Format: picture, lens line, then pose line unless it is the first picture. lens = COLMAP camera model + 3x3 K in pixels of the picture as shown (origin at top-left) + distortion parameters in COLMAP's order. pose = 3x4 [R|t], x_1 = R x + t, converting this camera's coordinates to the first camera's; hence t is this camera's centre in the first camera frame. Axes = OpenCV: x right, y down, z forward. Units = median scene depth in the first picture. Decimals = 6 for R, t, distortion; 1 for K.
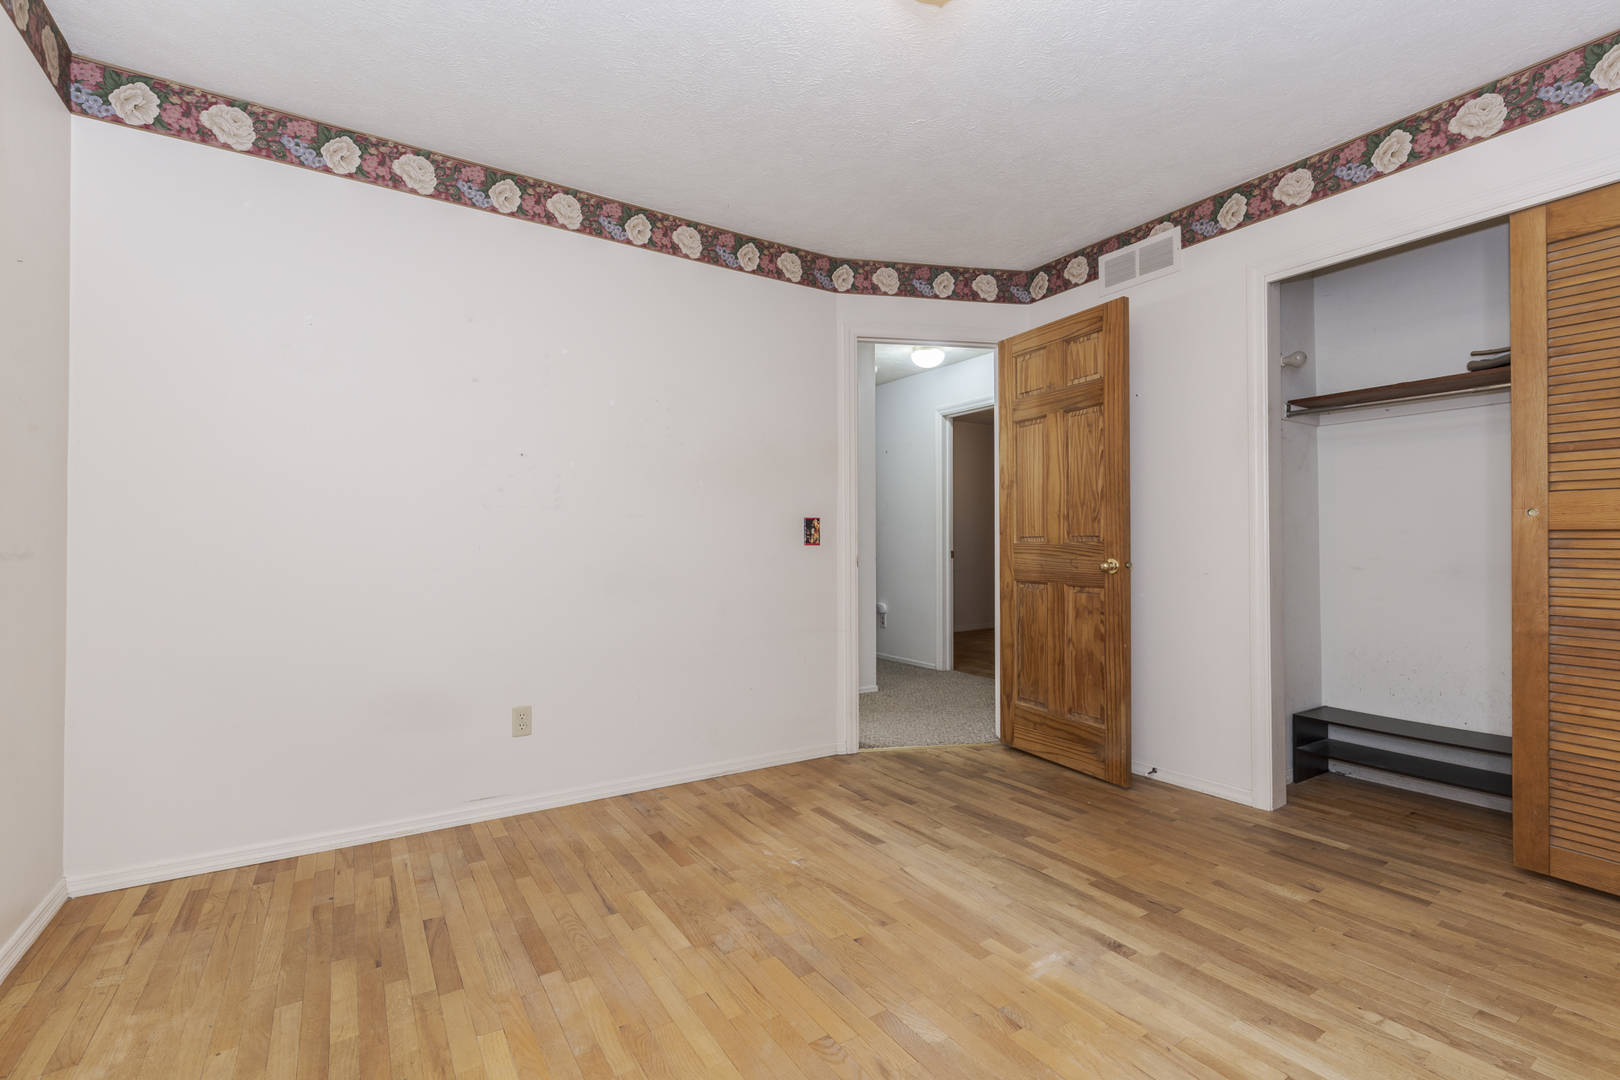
lens RADIAL K [[725.3, 0, 806.8], [0, 725.3, 537.2], [0, 0, 1]] dist [-0.003267, 0.000812]
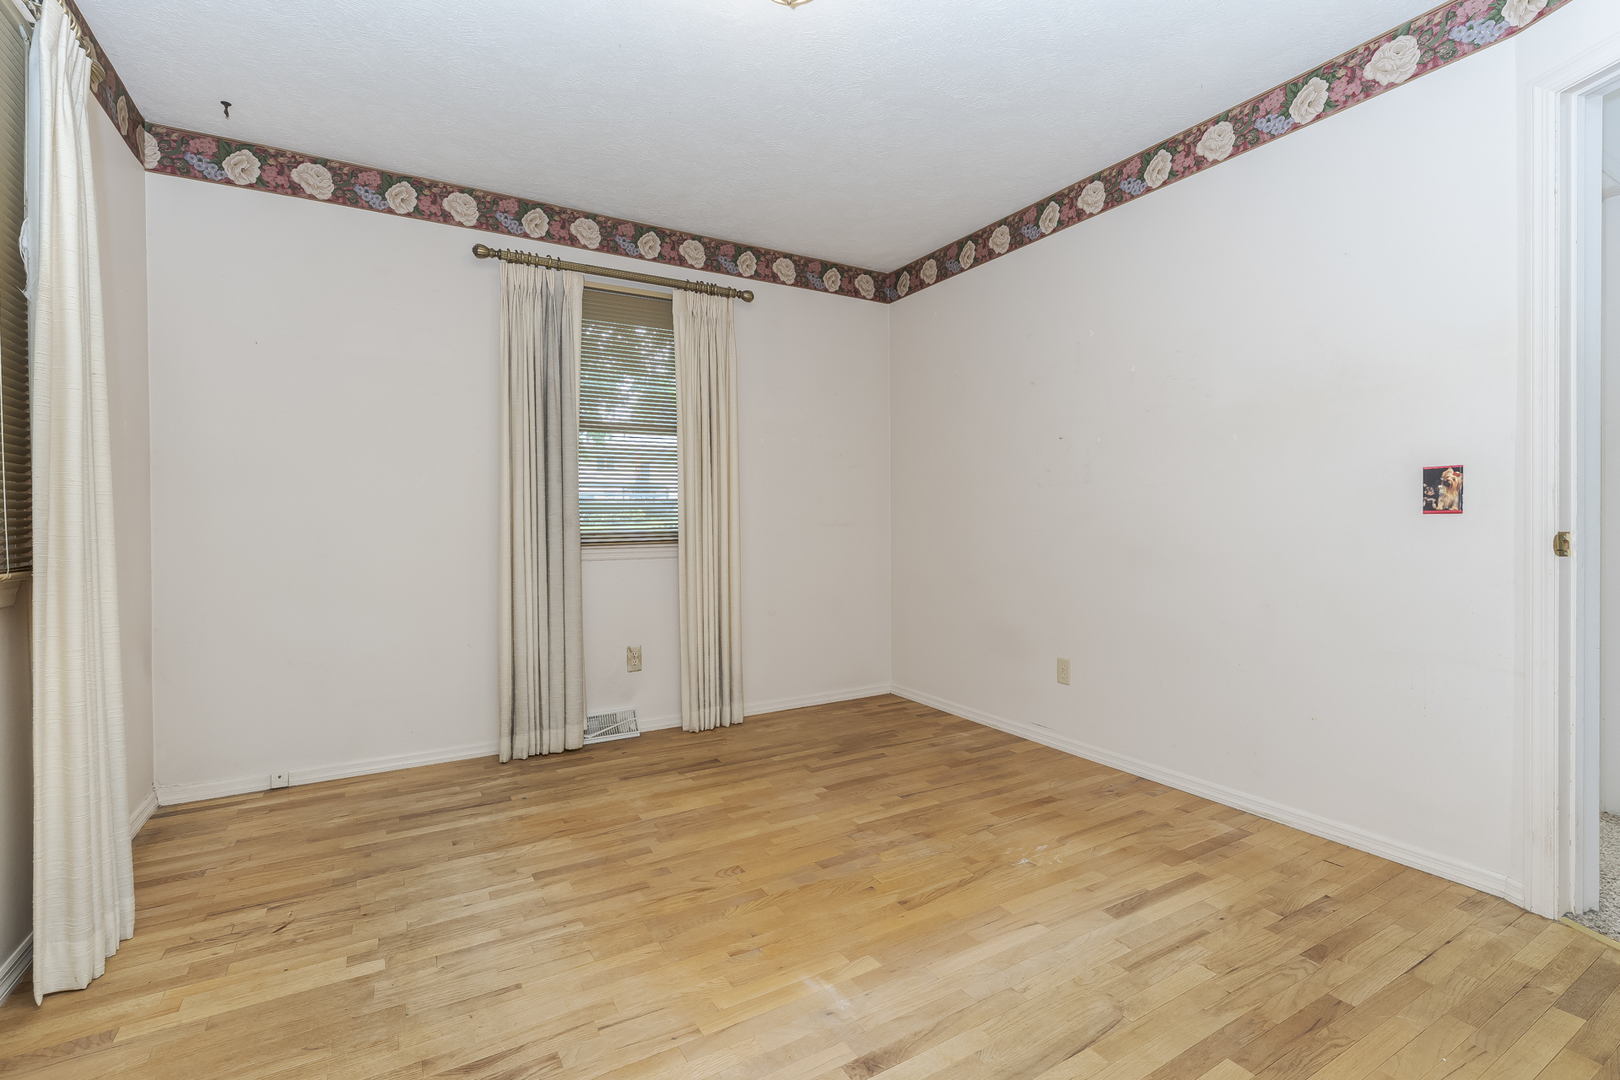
lens RADIAL K [[725.3, 0, 806.8], [0, 725.3, 537.2], [0, 0, 1]] dist [-0.003267, 0.000812]
pose [[-0.029685, 0.026303, -0.999213, 0.840143], [0.013878, 0.999568, 0.025900, 0.011095], [0.999463, -0.013098, -0.030037, 0.710827]]
